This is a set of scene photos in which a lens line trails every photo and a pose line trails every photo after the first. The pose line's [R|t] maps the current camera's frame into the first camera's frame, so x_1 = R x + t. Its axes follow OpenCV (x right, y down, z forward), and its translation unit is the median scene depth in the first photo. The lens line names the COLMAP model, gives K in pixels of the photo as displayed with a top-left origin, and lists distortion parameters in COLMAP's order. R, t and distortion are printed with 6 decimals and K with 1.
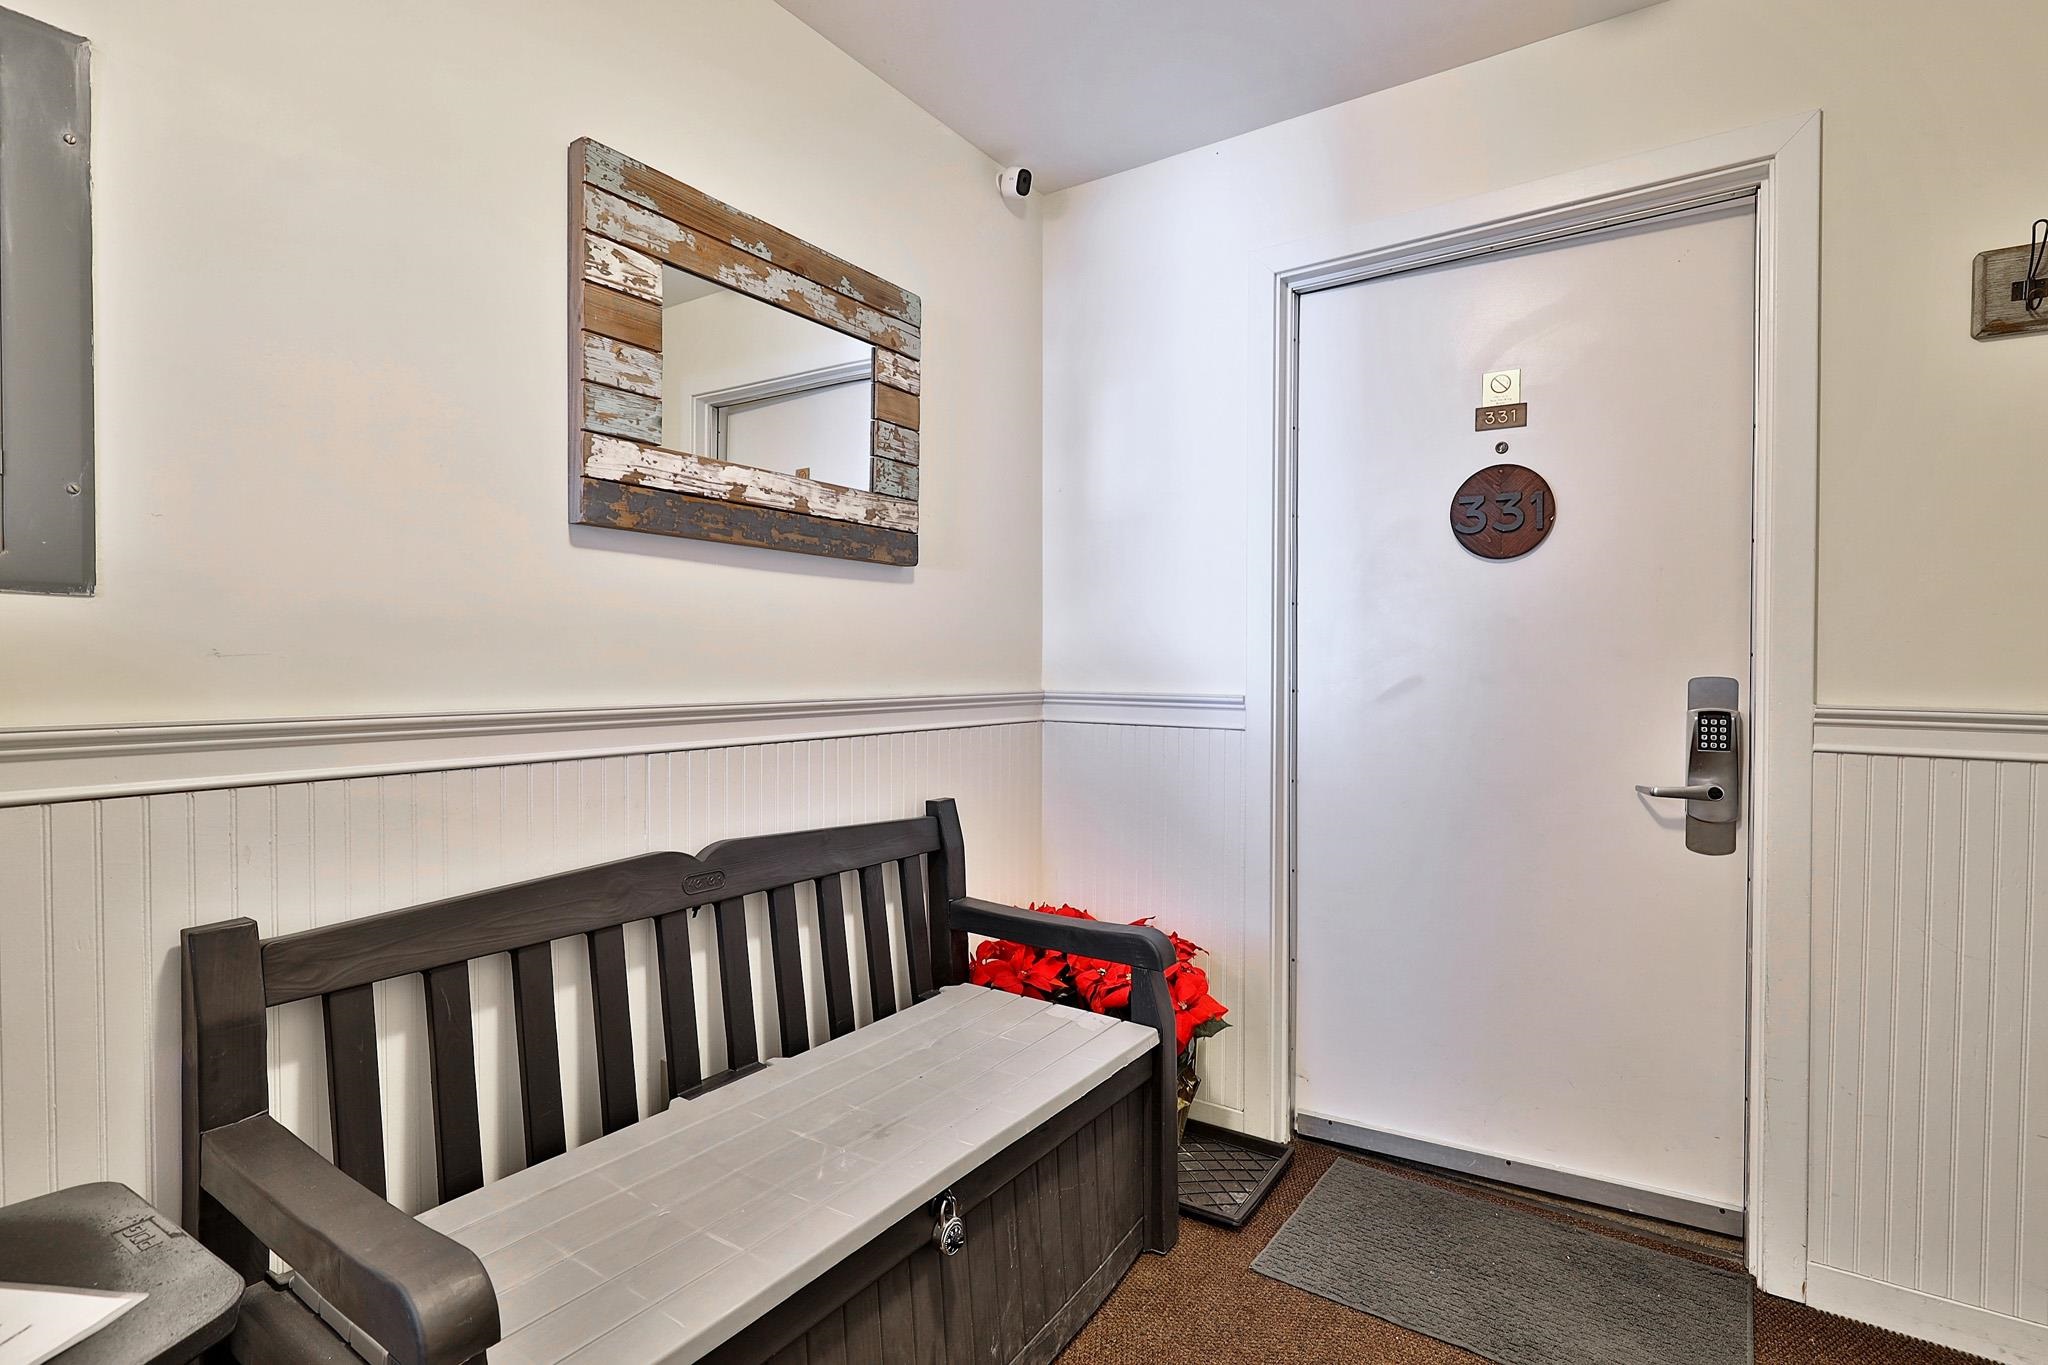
lens RADIAL K [[973.9, 0, 1024.6], [0, 973.9, 684.6], [0, 0, 1]] dist [-0.001977, -0.000166]
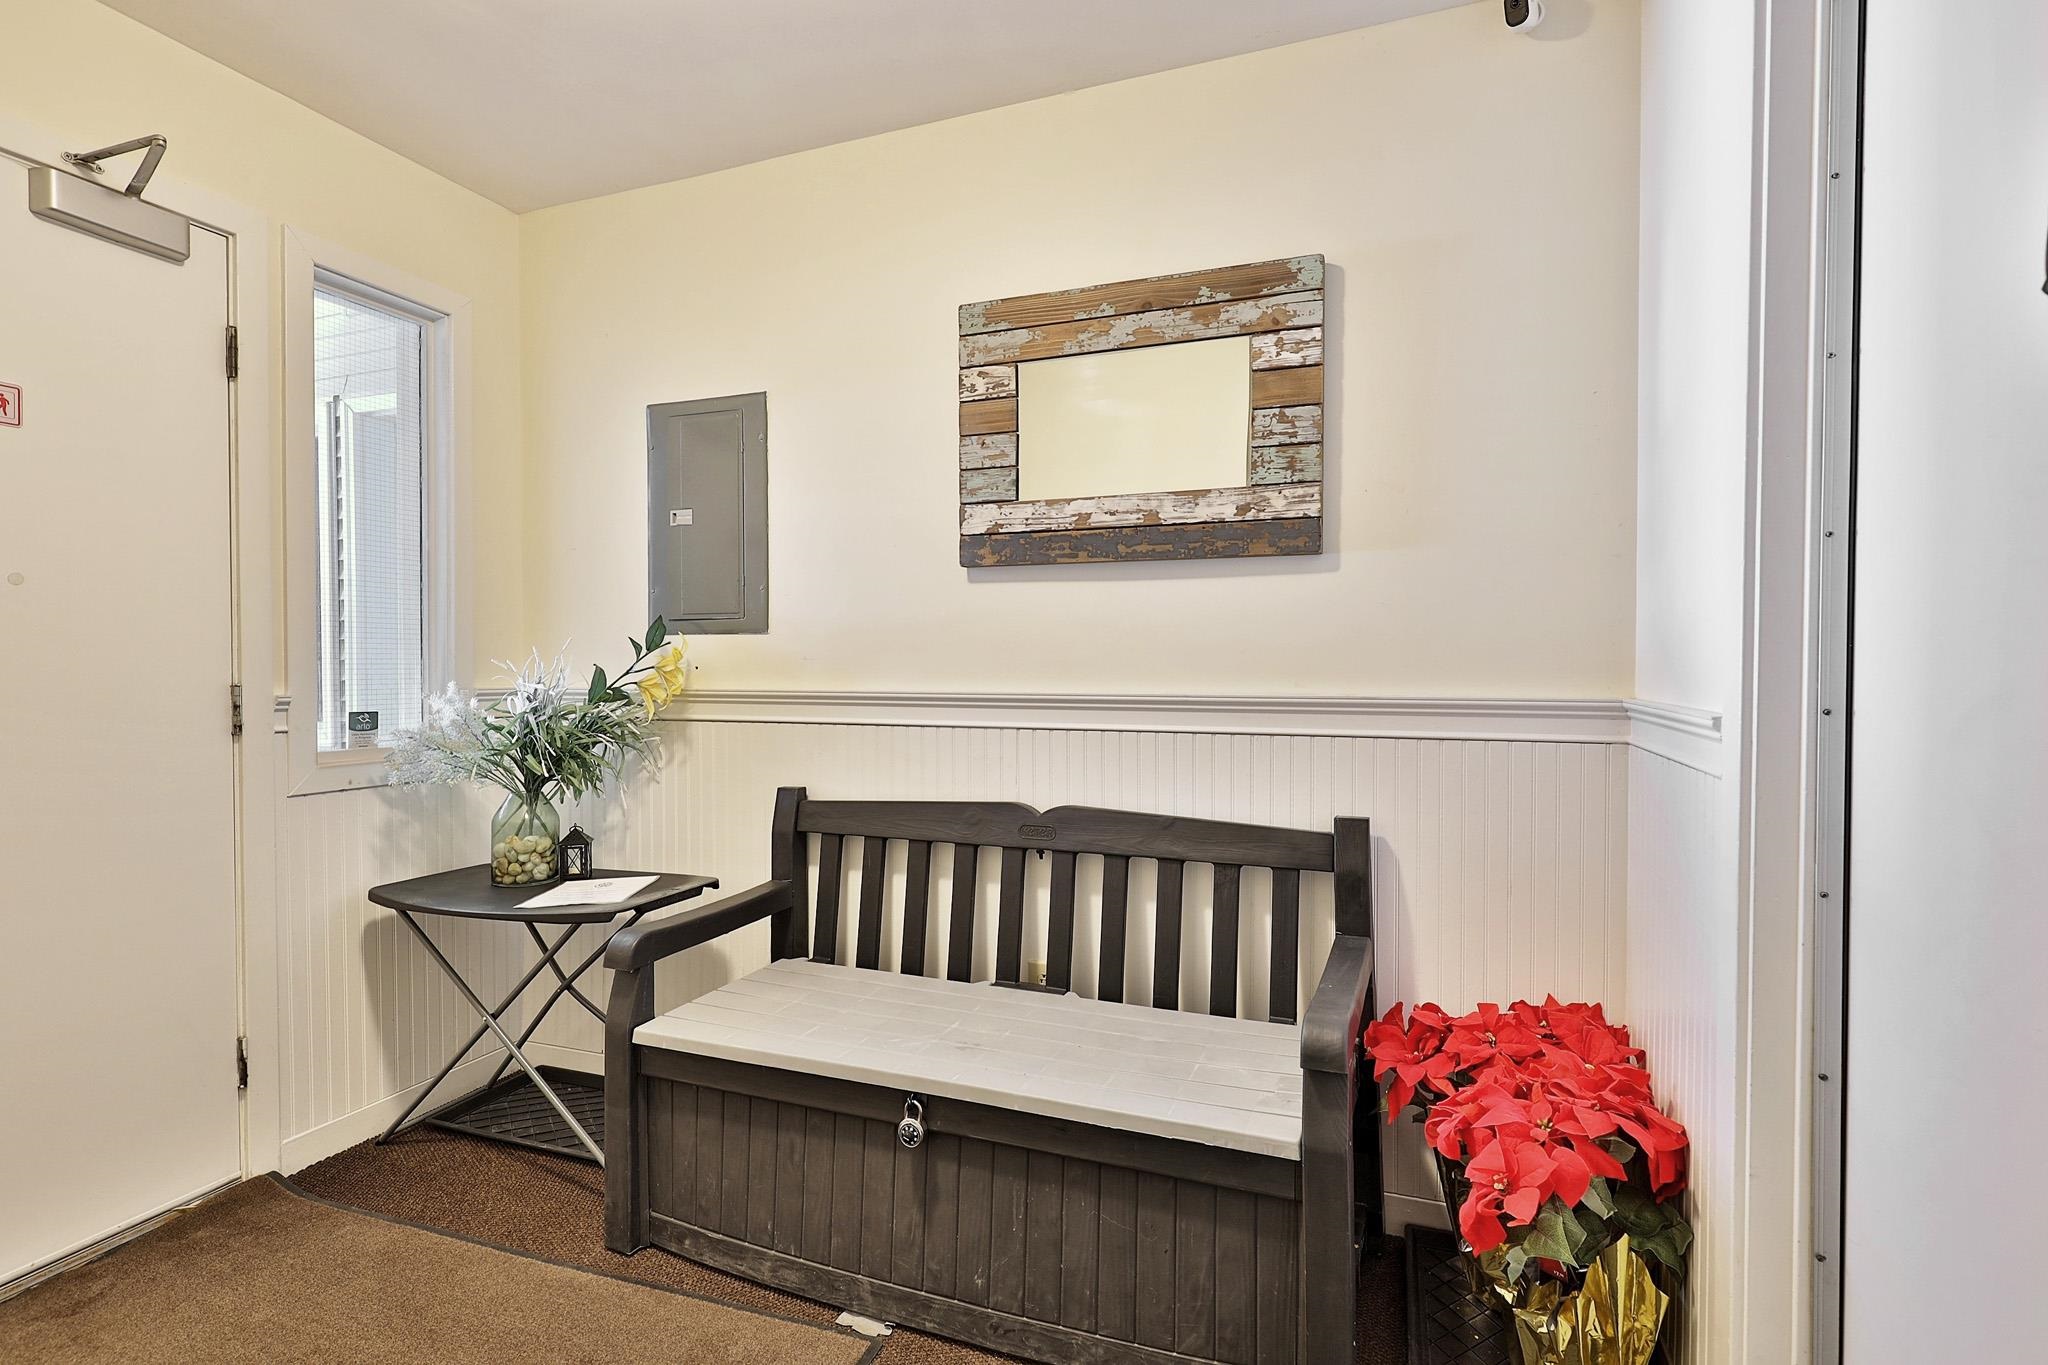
lens RADIAL K [[973.9, 0, 1023.6], [0, 973.9, 677.9], [0, 0, 1]] dist [-0.001977, -0.000166]
pose [[0.233409, 0.018714, -0.972199, 0.819382], [-0.015714, 0.999757, 0.015471, -0.018002], [0.972252, 0.011665, 0.233647, 0.608209]]
